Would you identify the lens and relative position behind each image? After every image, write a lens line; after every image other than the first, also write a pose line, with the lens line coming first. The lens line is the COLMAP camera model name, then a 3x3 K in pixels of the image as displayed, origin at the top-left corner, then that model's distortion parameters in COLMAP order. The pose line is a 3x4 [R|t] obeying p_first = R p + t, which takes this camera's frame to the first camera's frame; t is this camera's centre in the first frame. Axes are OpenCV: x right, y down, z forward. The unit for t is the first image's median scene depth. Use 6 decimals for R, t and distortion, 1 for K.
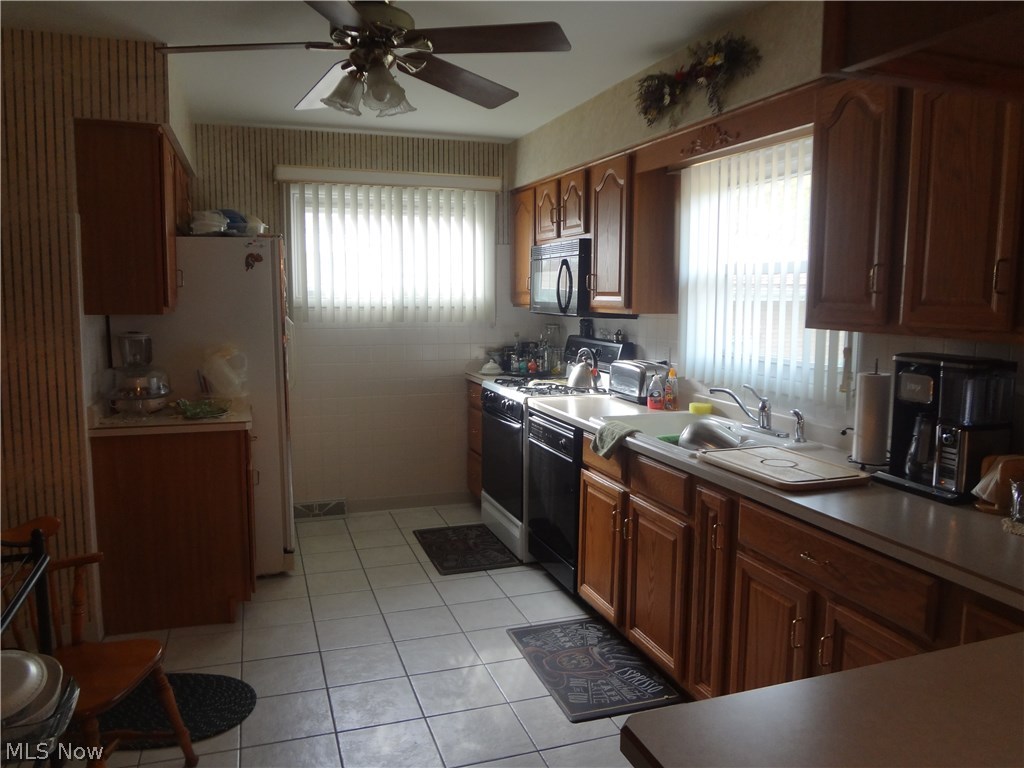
lens RADIAL K [[760.1, 0, 512.1], [0, 760.1, 379.5], [0, 0, 1]] dist [-0.054036, 0.007932]
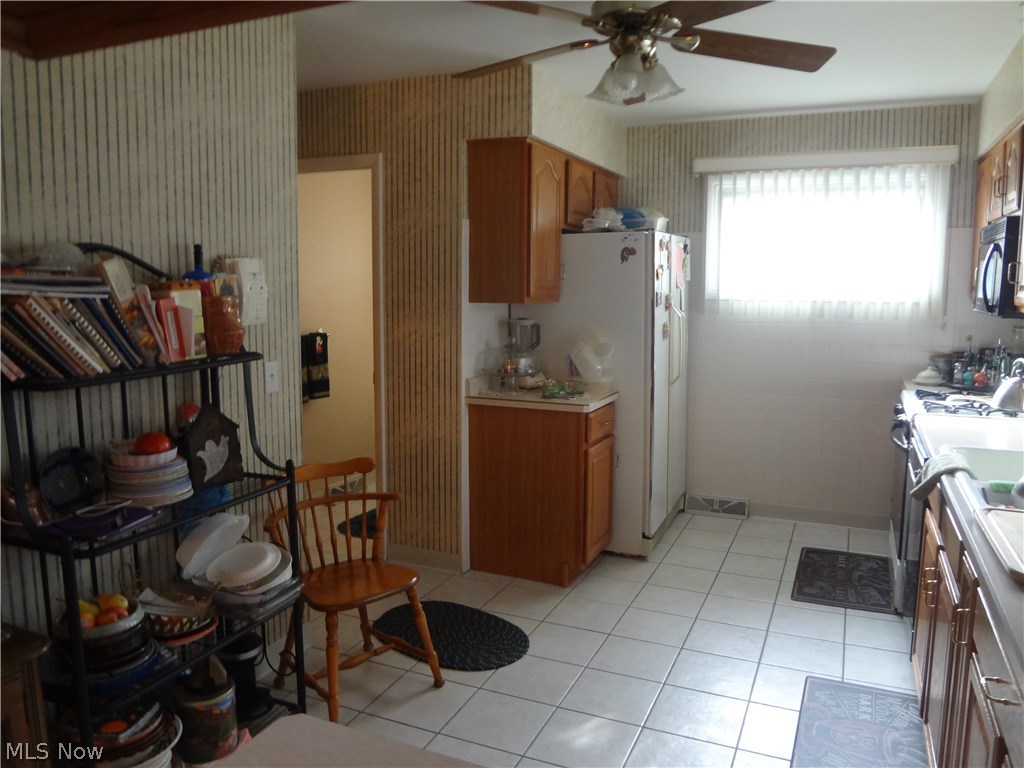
lens RADIAL K [[760.1, 0, 512.1], [0, 760.1, 379.5], [0, 0, 1]] dist [-0.054036, 0.007932]
pose [[0.731918, 0.082567, -0.676371, 0.245712], [-0.075831, 0.996335, 0.039567, -0.012410], [0.677159, 0.022330, 0.735497, 0.110406]]
